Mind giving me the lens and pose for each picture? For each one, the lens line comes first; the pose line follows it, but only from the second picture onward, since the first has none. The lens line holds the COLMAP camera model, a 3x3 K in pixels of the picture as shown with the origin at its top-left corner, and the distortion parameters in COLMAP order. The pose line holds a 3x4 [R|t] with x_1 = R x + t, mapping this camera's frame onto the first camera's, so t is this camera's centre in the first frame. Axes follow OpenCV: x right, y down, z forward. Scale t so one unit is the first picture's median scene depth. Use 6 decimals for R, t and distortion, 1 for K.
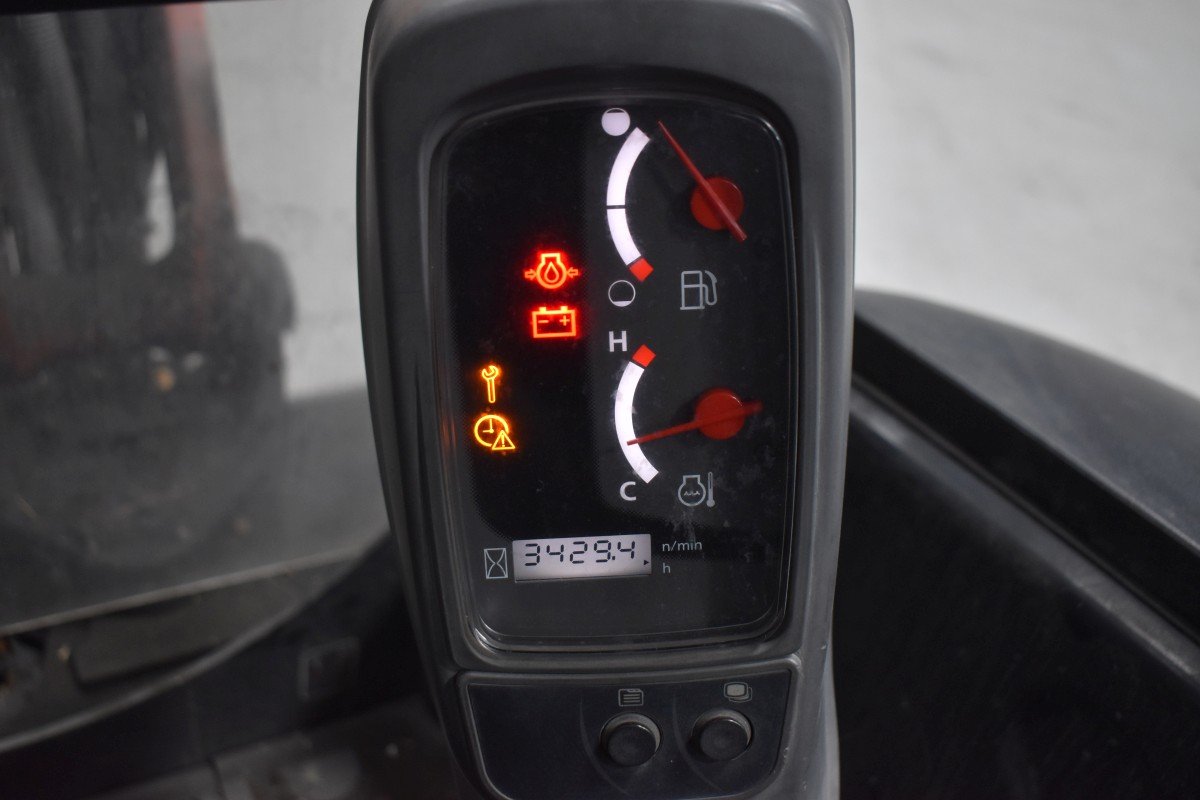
lens RADIAL K [[1295.2, 0, 599.7], [0, 1295.2, 399.3], [0, 0, 1]] dist [-0.093295, 0.000000]
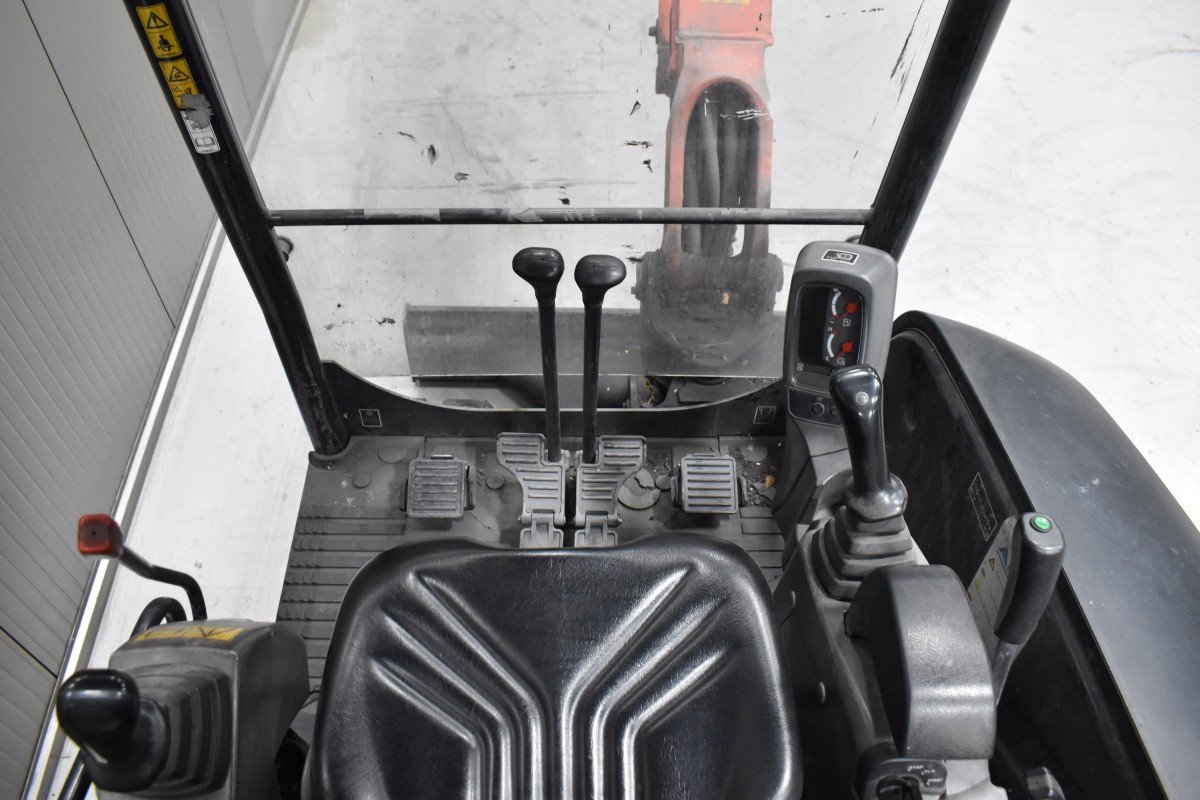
lens RADIAL K [[921.4, 0, 598.8], [0, 921.4, 399.4], [0, 0, 1]] dist [-0.095382, 0.008721]
pose [[0.888519, 0.235113, -0.394026, 0.269591], [-0.194576, 0.970774, 0.140491, -0.040616], [0.415542, -0.048161, 0.908298, -1.051737]]
